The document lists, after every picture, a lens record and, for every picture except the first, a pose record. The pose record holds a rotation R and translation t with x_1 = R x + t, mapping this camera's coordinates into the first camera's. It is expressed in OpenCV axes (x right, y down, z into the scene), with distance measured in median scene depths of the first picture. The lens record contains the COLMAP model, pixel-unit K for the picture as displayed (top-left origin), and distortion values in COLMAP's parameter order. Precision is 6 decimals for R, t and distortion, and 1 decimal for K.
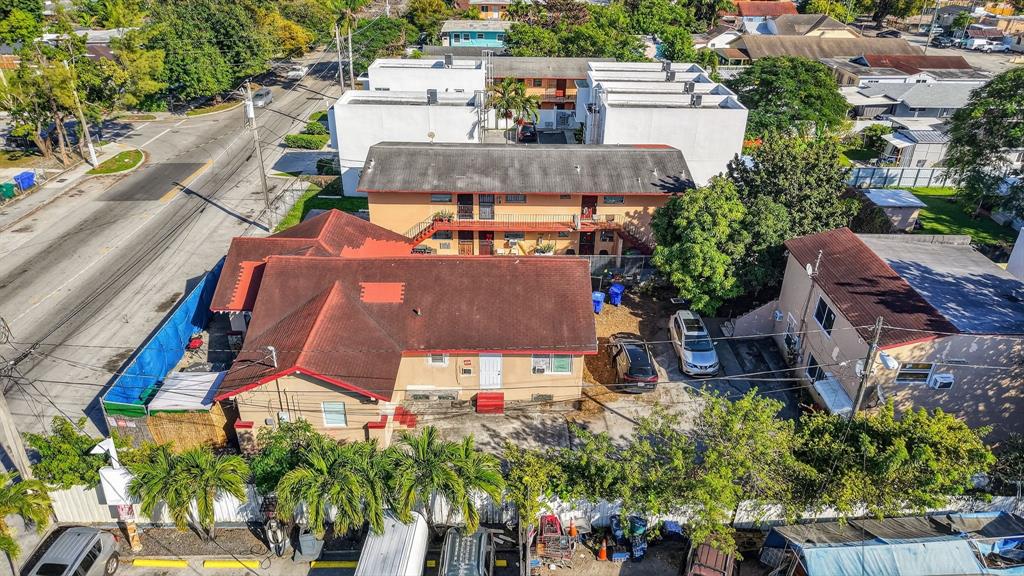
lens RADIAL K [[686.4, 0, 514.2], [0, 686.4, 286.1], [0, 0, 1]] dist [0.075363, -0.105019]
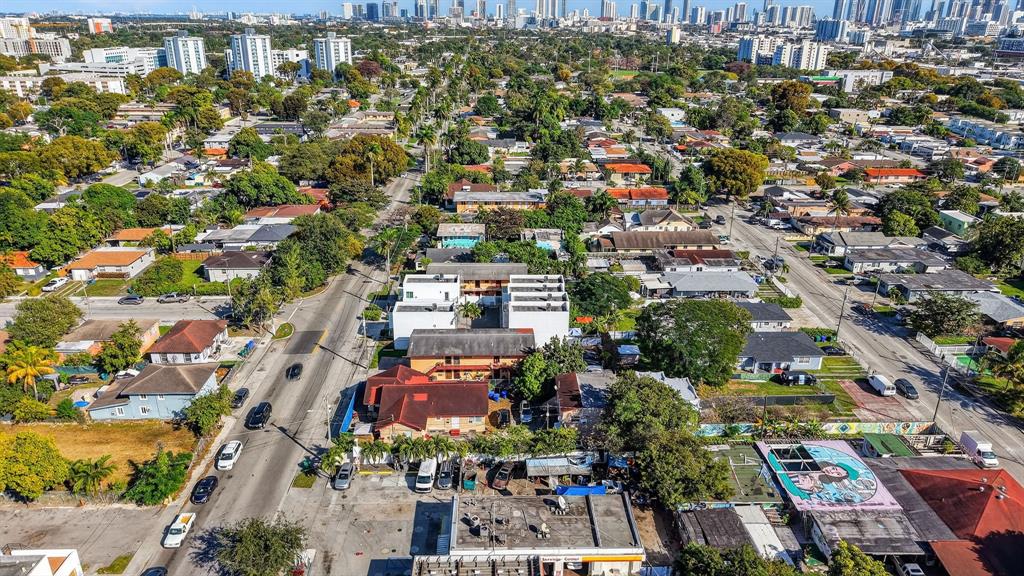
lens RADIAL K [[686.4, 0, 514.2], [0, 686.4, 286.1], [0, 0, 1]] dist [0.075363, -0.105019]
pose [[0.999808, -0.014736, 0.012895, 0.151419], [0.016118, 0.993277, -0.114636, -0.095648], [-0.011119, 0.114822, 0.993324, -1.643720]]
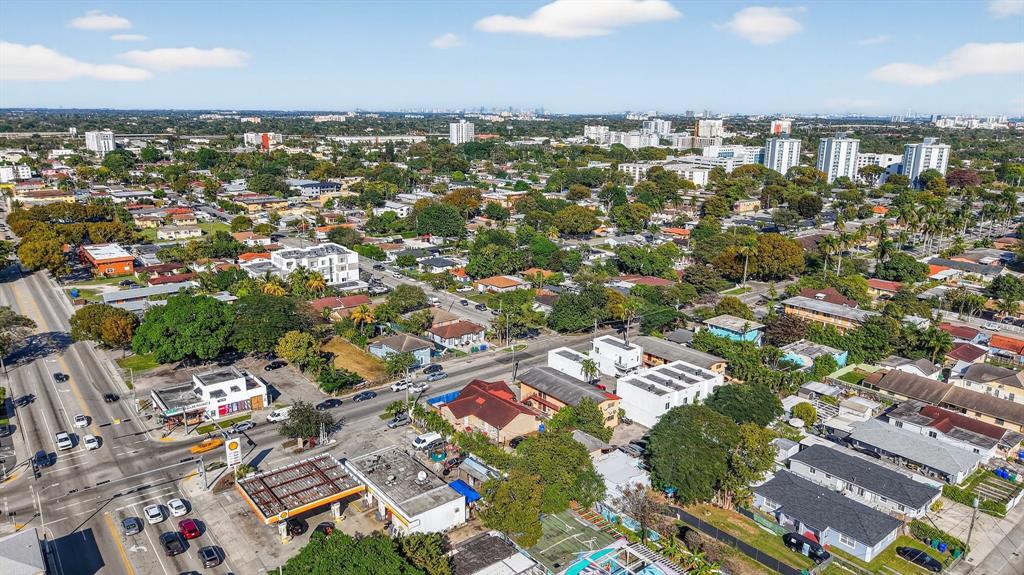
lens RADIAL K [[686.4, 0, 514.2], [0, 686.4, 285.6], [0, 0, 1]] dist [0.075363, -0.105019]
pose [[0.622422, 0.182937, -0.761003, 2.263822], [-0.368192, 0.926435, -0.078438, -0.294199], [0.690670, 0.329017, 0.643989, -1.341033]]
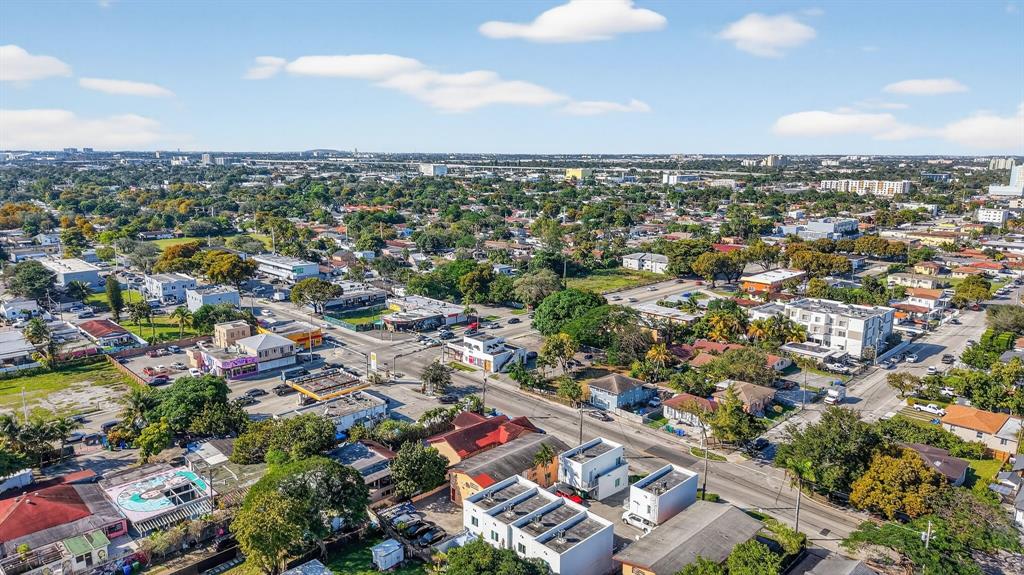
lens RADIAL K [[686.4, 0, 514.2], [0, 686.4, 285.6], [0, 0, 1]] dist [0.075363, -0.105019]
pose [[-0.715778, 0.113651, -0.689018, 1.838659], [-0.345066, 0.800234, 0.490464, -2.105658], [0.607117, 0.588820, -0.533573, 2.172389]]
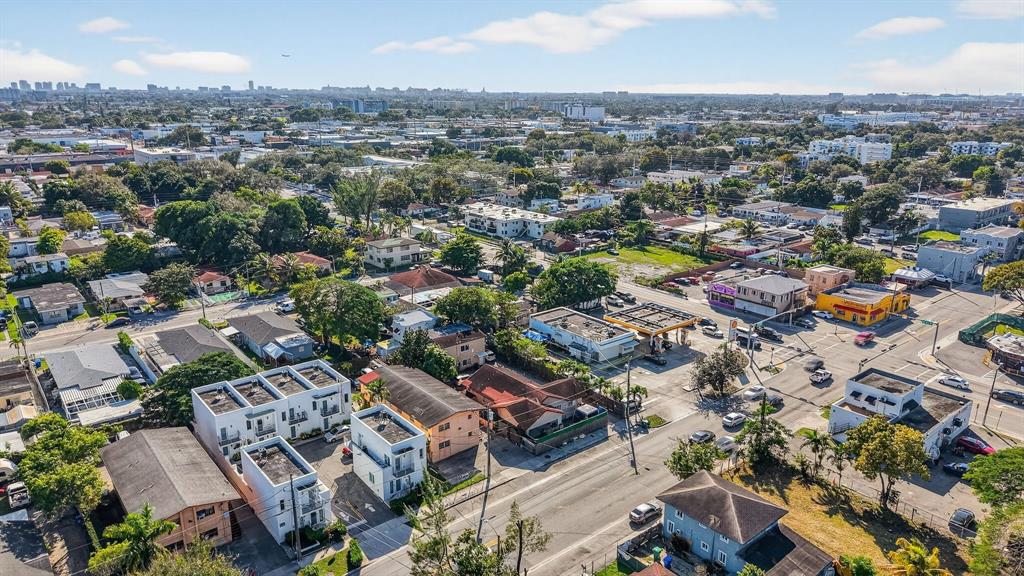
lens RADIAL K [[686.4, 0, 514.2], [0, 686.4, 286.1], [0, 0, 1]] dist [0.075363, -0.105019]
pose [[-0.629698, -0.235109, 0.740408, -1.898234], [0.348022, 0.766729, 0.539451, -1.666146], [-0.694522, 0.597369, -0.400985, 1.604019]]
